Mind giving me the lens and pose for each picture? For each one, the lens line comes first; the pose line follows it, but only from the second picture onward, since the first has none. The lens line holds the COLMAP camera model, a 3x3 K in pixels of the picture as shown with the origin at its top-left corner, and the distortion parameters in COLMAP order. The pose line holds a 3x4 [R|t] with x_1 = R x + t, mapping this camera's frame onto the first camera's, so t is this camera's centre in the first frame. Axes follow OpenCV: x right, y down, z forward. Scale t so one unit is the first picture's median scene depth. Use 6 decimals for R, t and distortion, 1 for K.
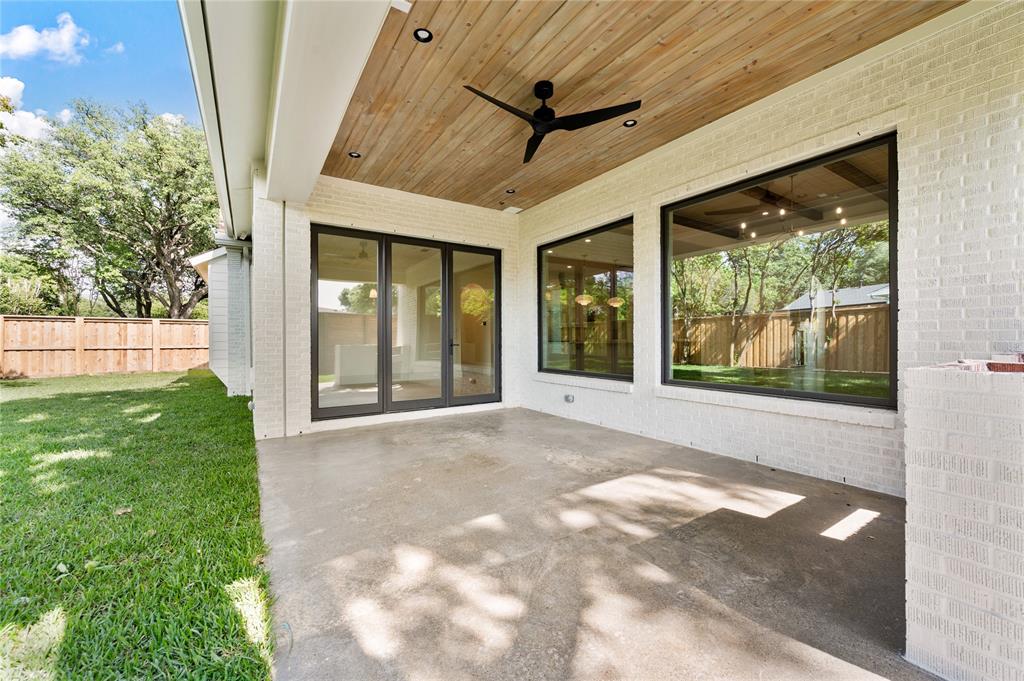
lens RADIAL K [[402.5, 0, 512.0], [0, 402.5, 340.5], [0, 0, 1]] dist [-0.001343, -0.000190]
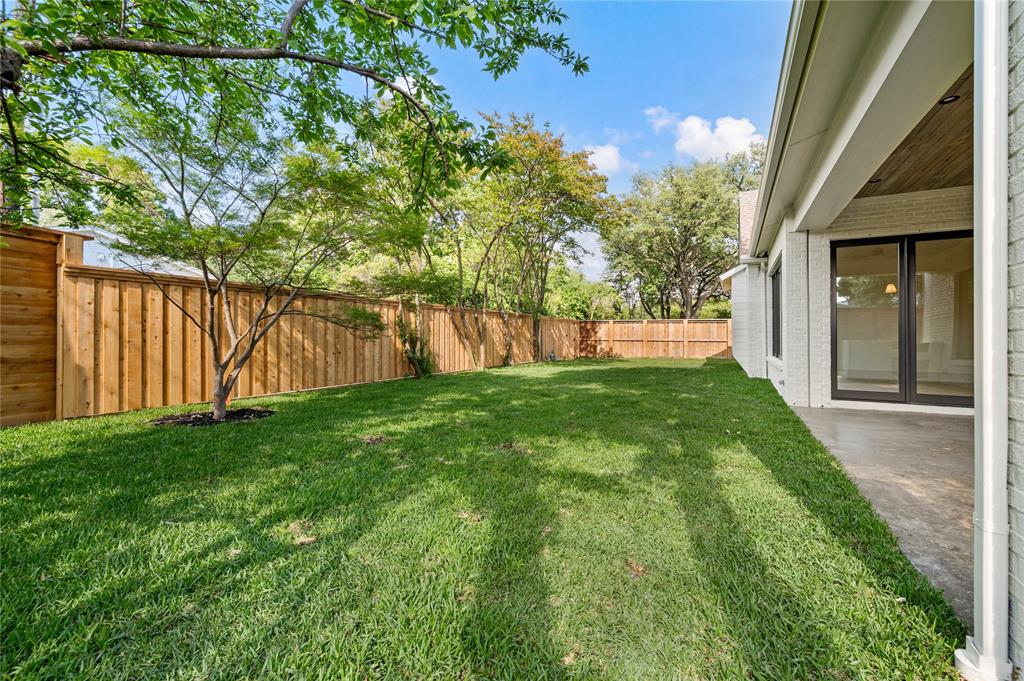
lens RADIAL K [[410.9, 0, 512.8], [0, 410.9, 330.4], [0, 0, 1]] dist [-0.002203, -0.000150]
pose [[0.484663, -0.006552, -0.874676, 0.081402], [-0.006618, 0.999916, -0.011157, 0.004308], [0.874676, 0.011196, 0.484579, -0.283900]]
